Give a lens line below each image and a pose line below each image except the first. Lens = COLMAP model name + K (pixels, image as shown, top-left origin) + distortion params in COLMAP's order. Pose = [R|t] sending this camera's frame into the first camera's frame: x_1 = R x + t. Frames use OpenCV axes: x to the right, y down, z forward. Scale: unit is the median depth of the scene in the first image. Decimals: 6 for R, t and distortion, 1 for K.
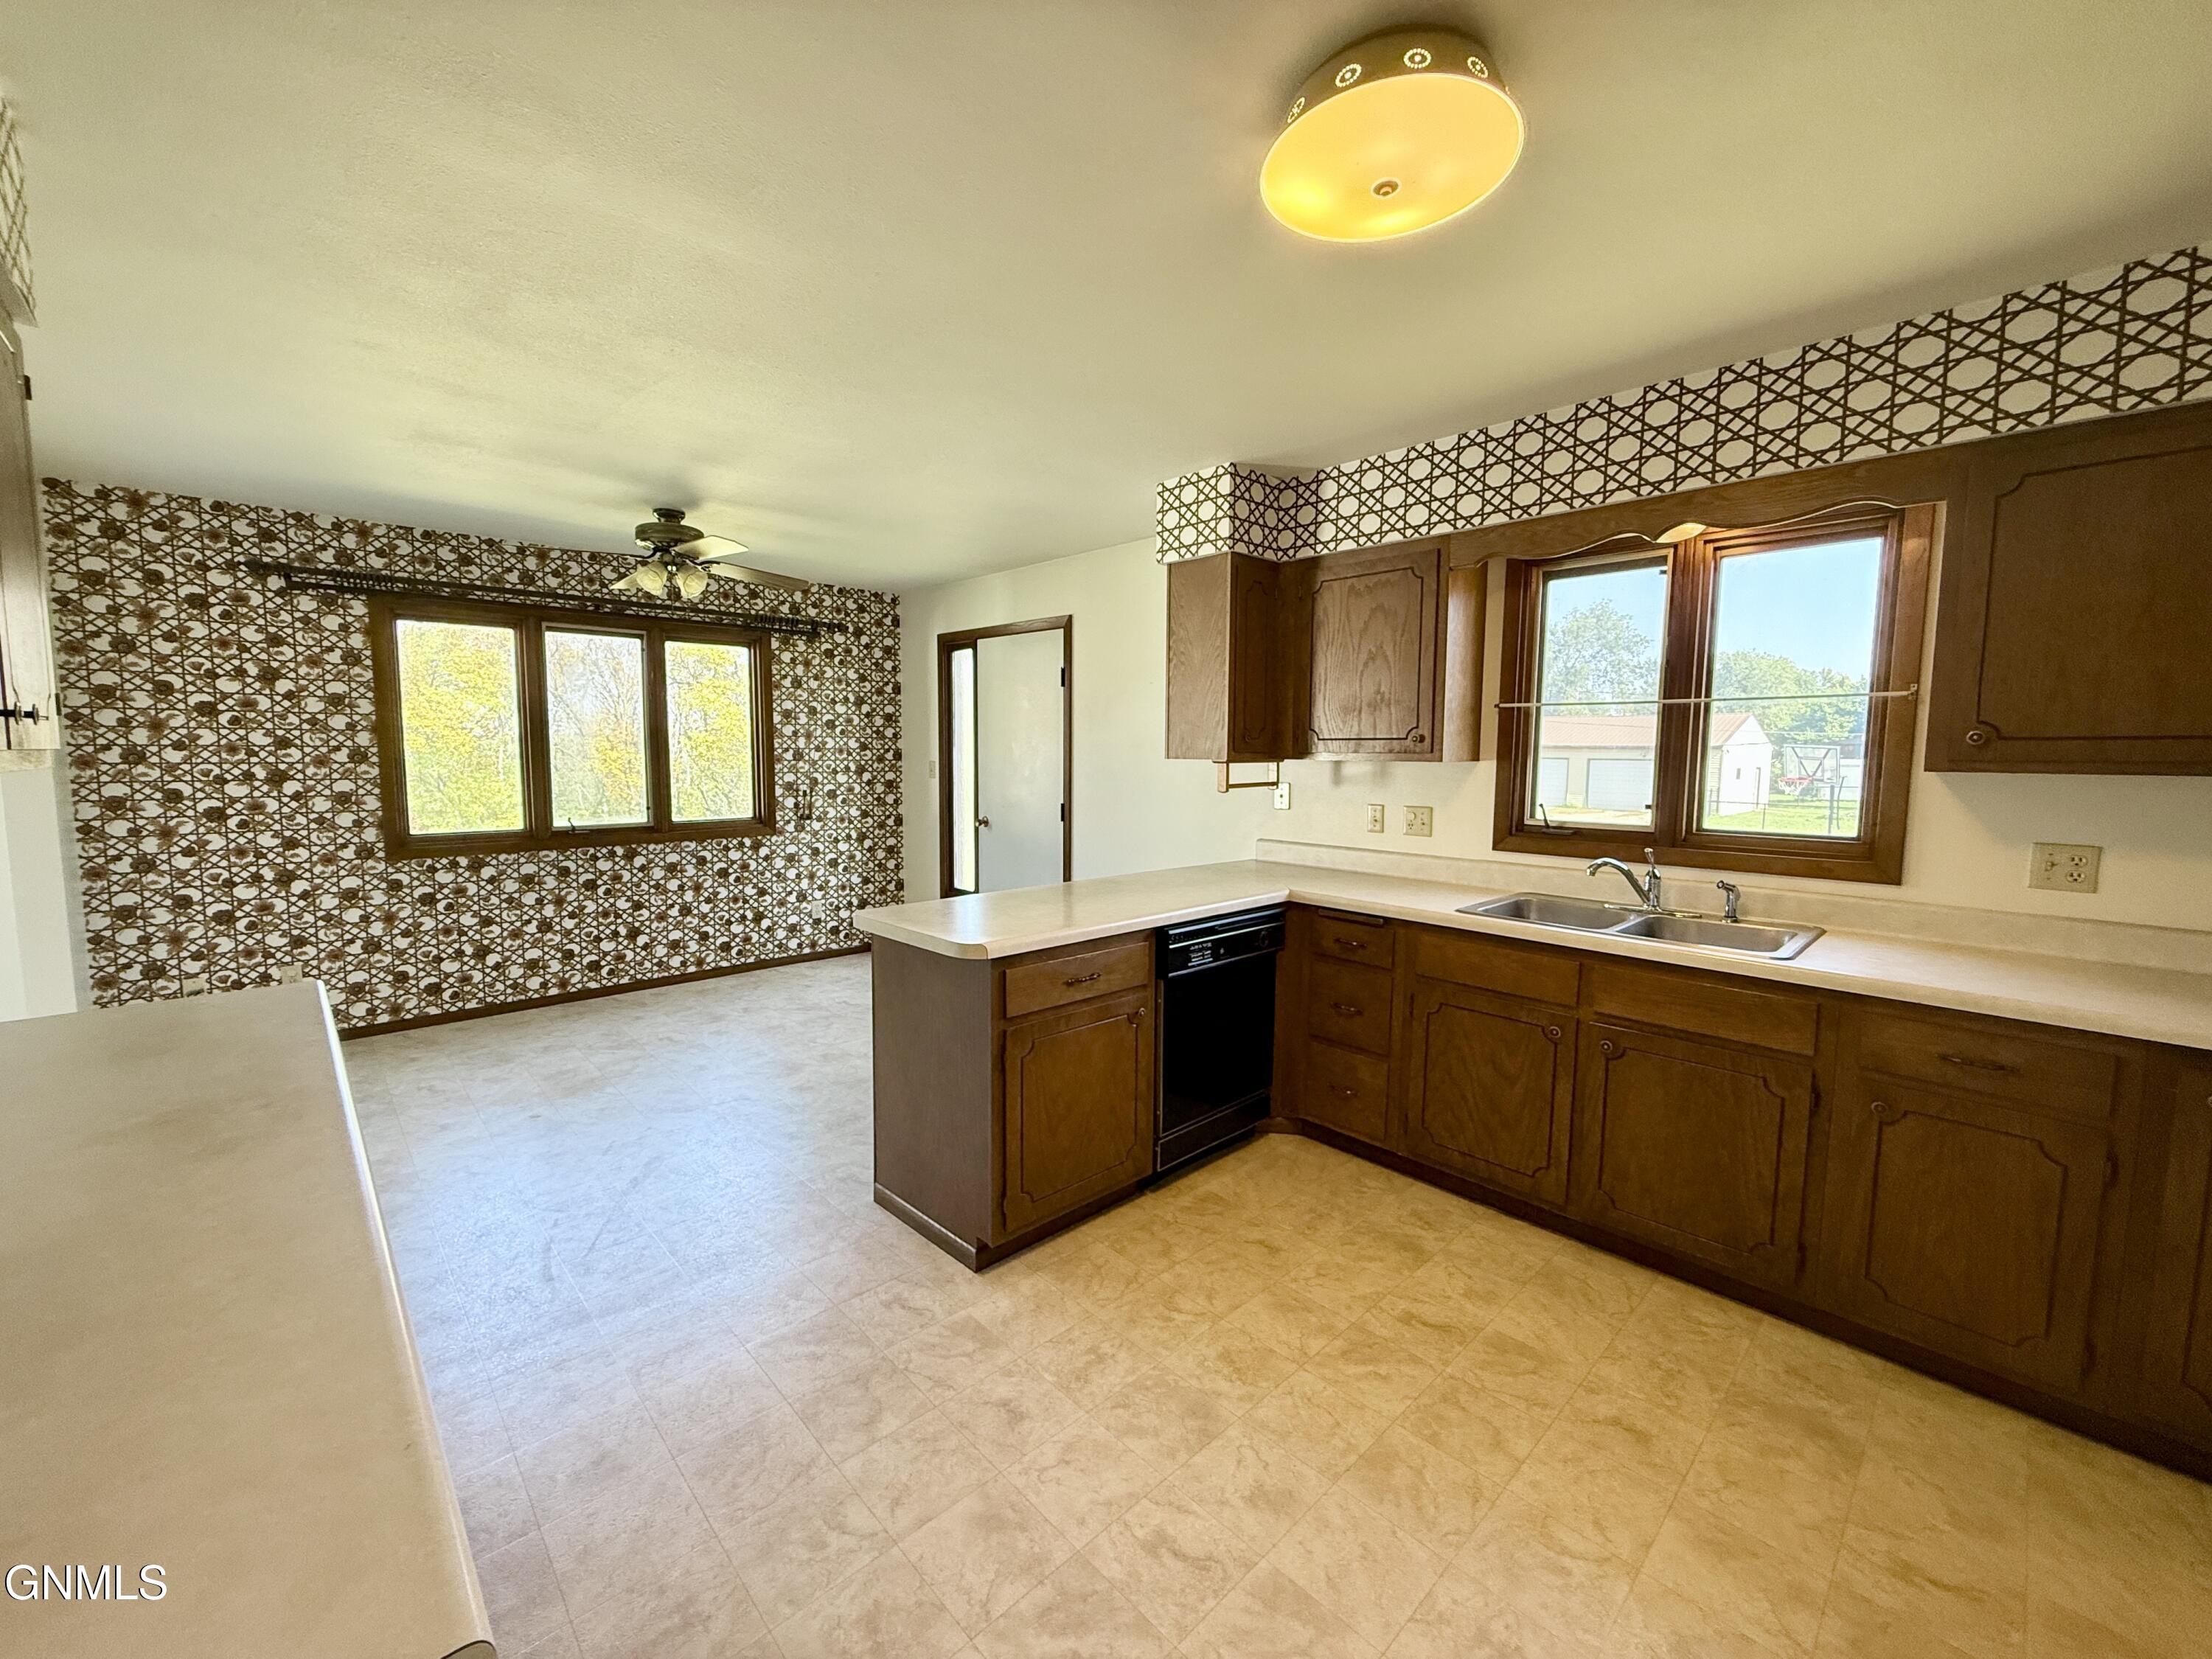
lens RADIAL K [[880.9, 0, 1103.9], [0, 880.9, 824.6], [0, 0, 1]] dist [0.000568, -0.000580]
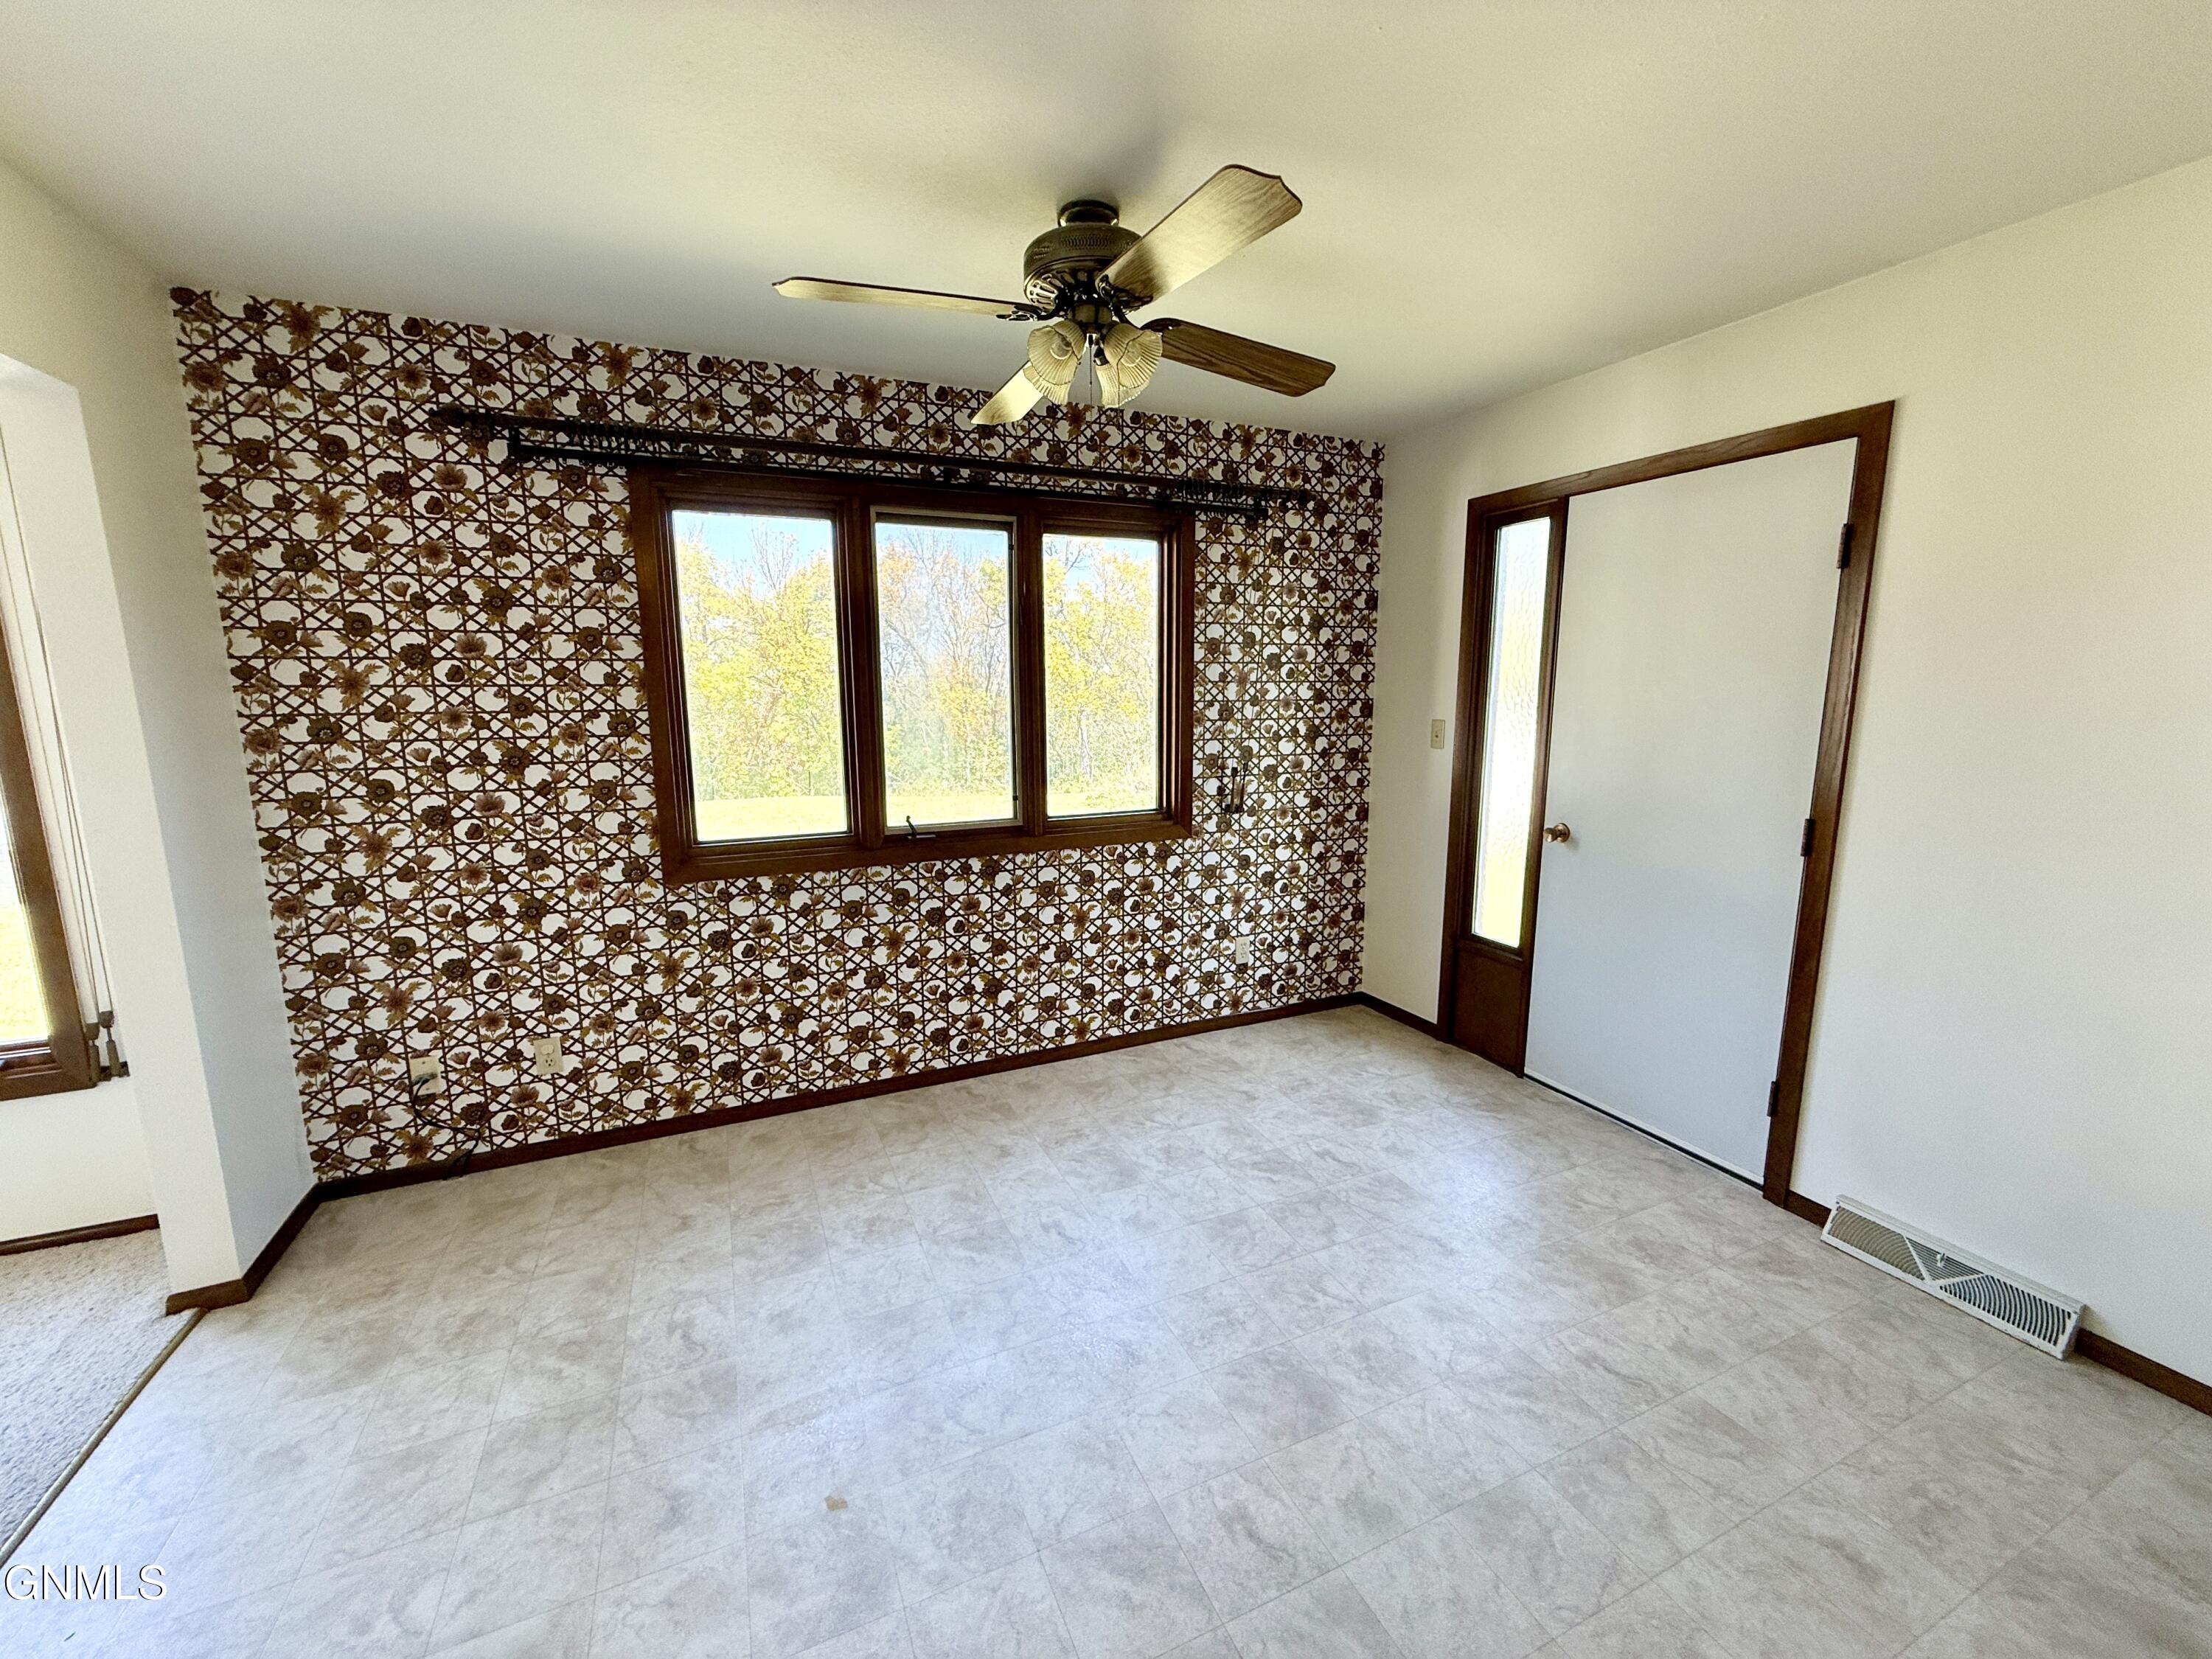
lens RADIAL K [[880.9, 0, 1098.5], [0, 880.9, 821.2], [0, 0, 1]] dist [0.000568, -0.000580]
pose [[0.941968, 0.040468, -0.333254, -0.338452], [-0.017575, 0.997291, 0.071426, -0.067962], [0.335242, -0.061424, 0.940128, 0.572241]]
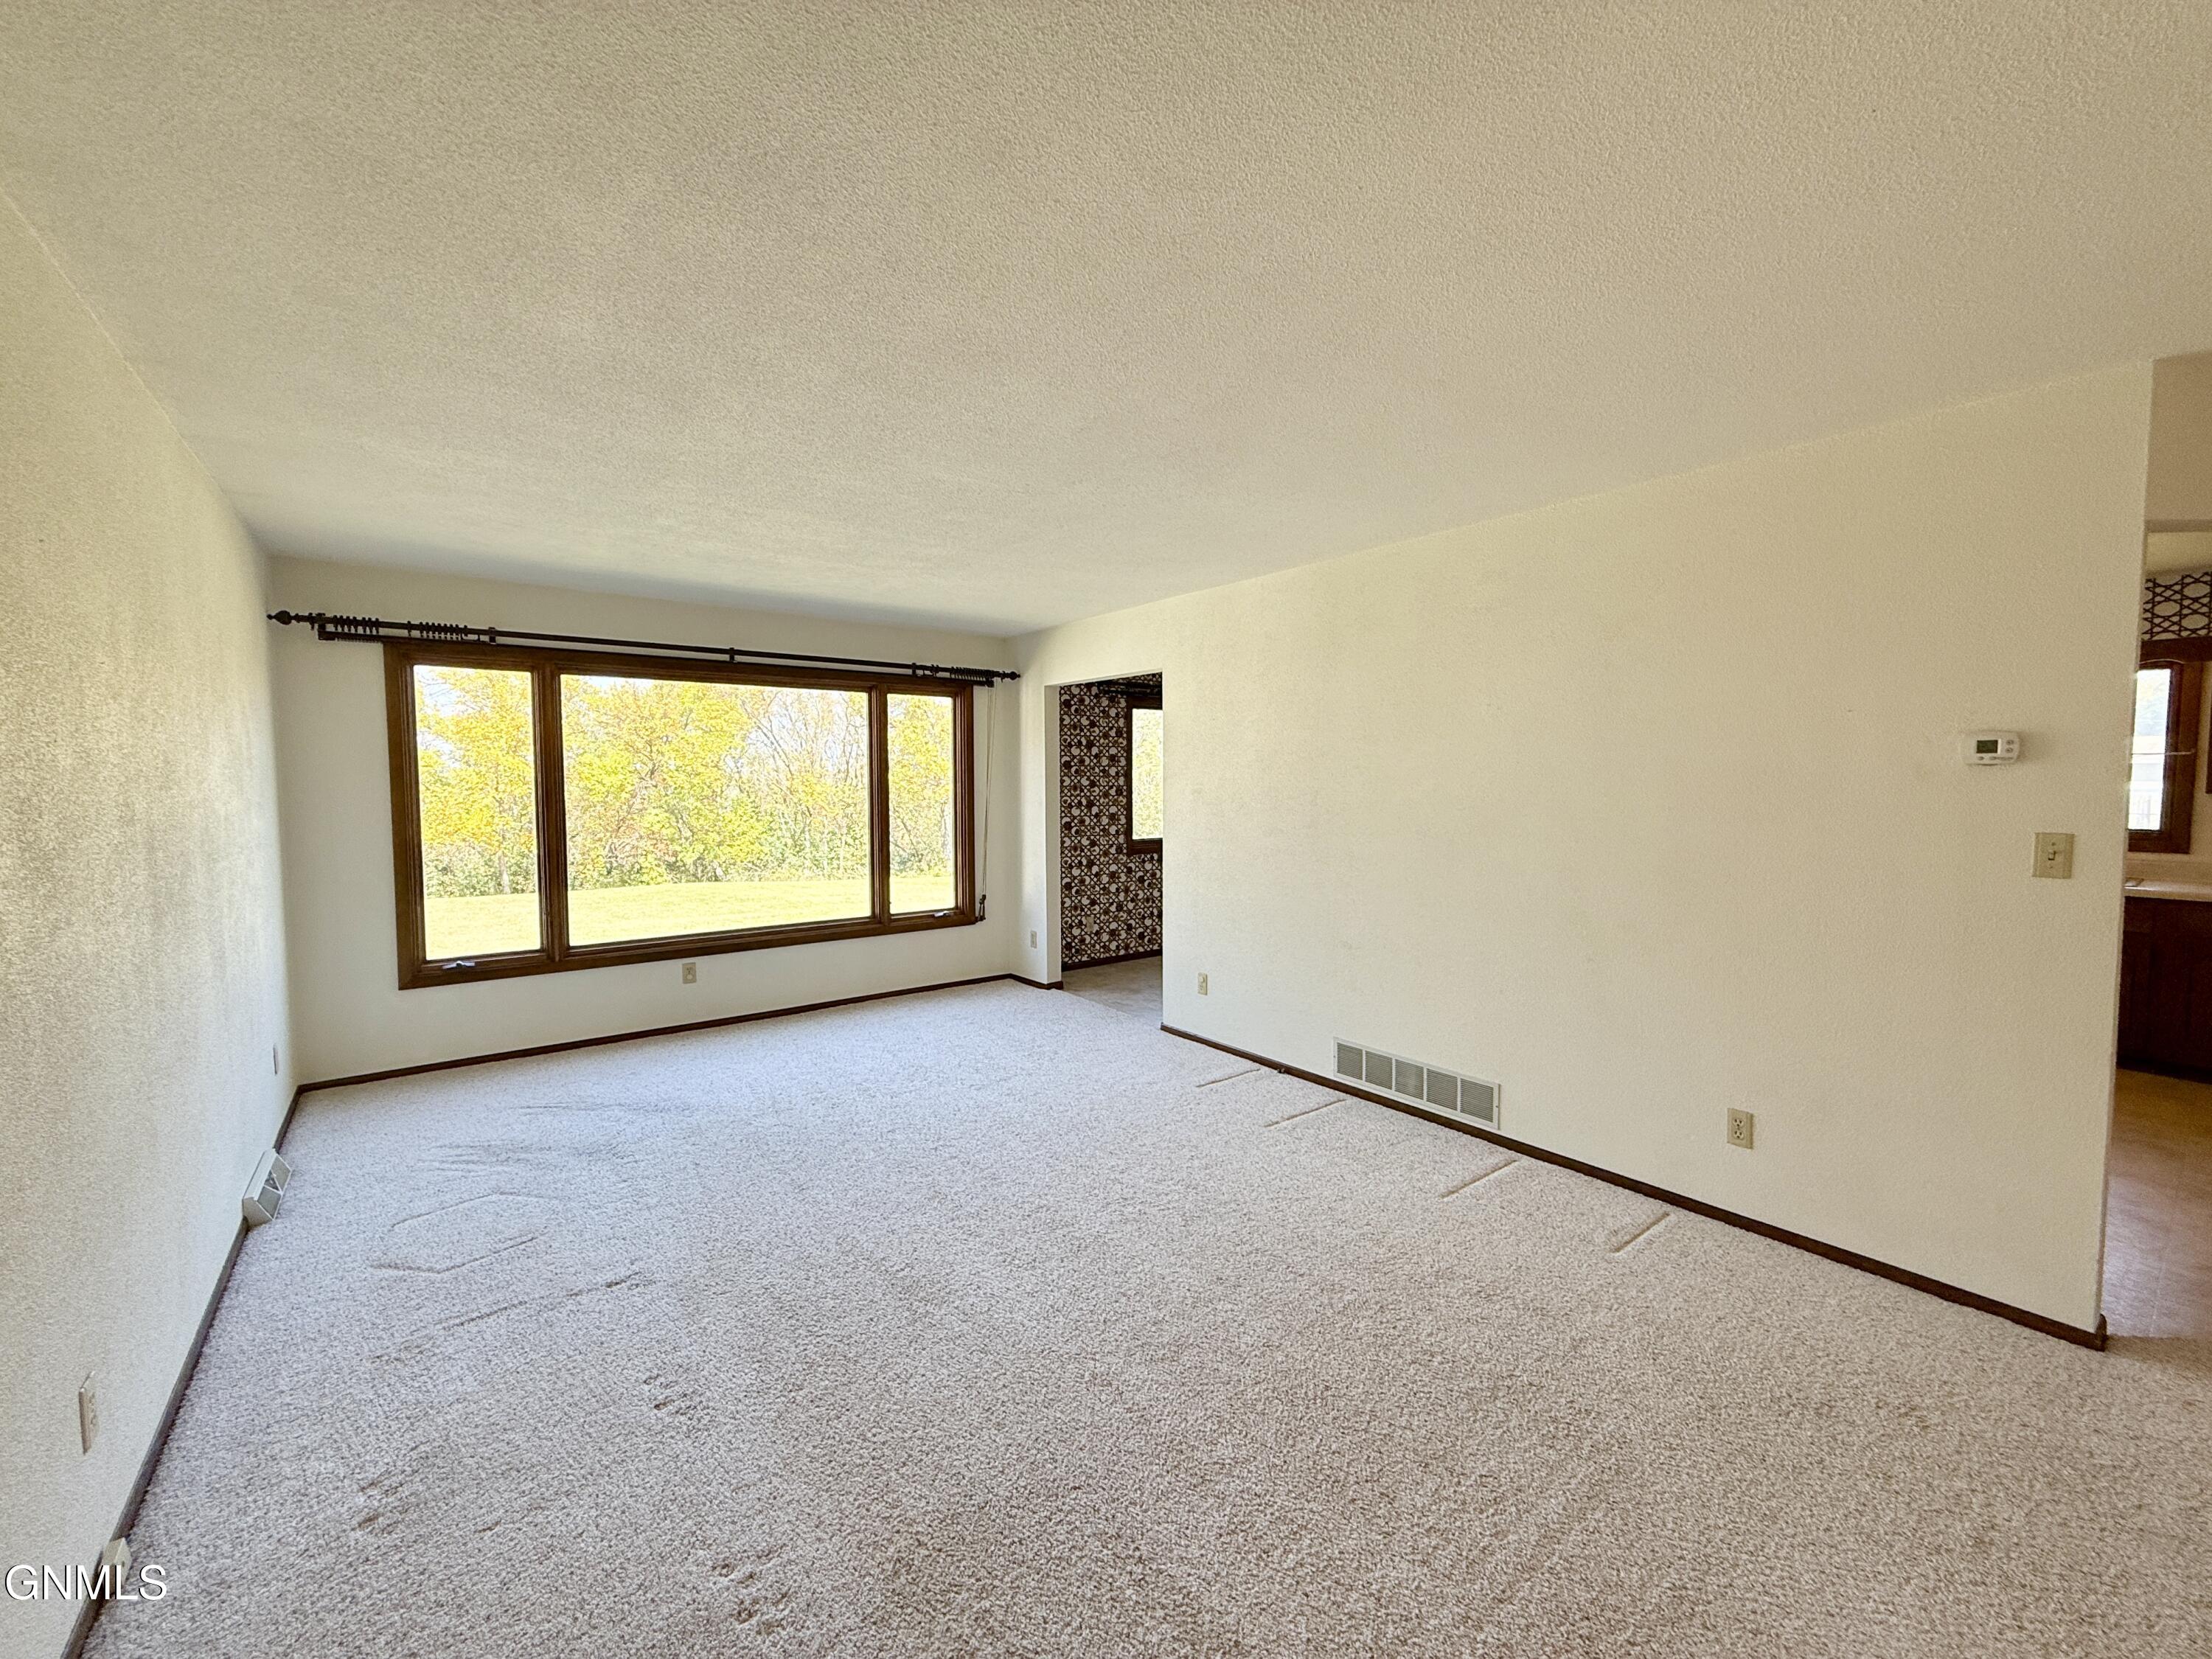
lens RADIAL K [[880.9, 0, 1110.7], [0, 880.9, 829.1], [0, 0, 1]] dist [0.000568, -0.000580]
pose [[0.994069, -0.008100, -0.108451, -0.774915], [0.004362, 0.999390, -0.034655, 0.057279], [0.108666, 0.033976, 0.993498, -0.736770]]
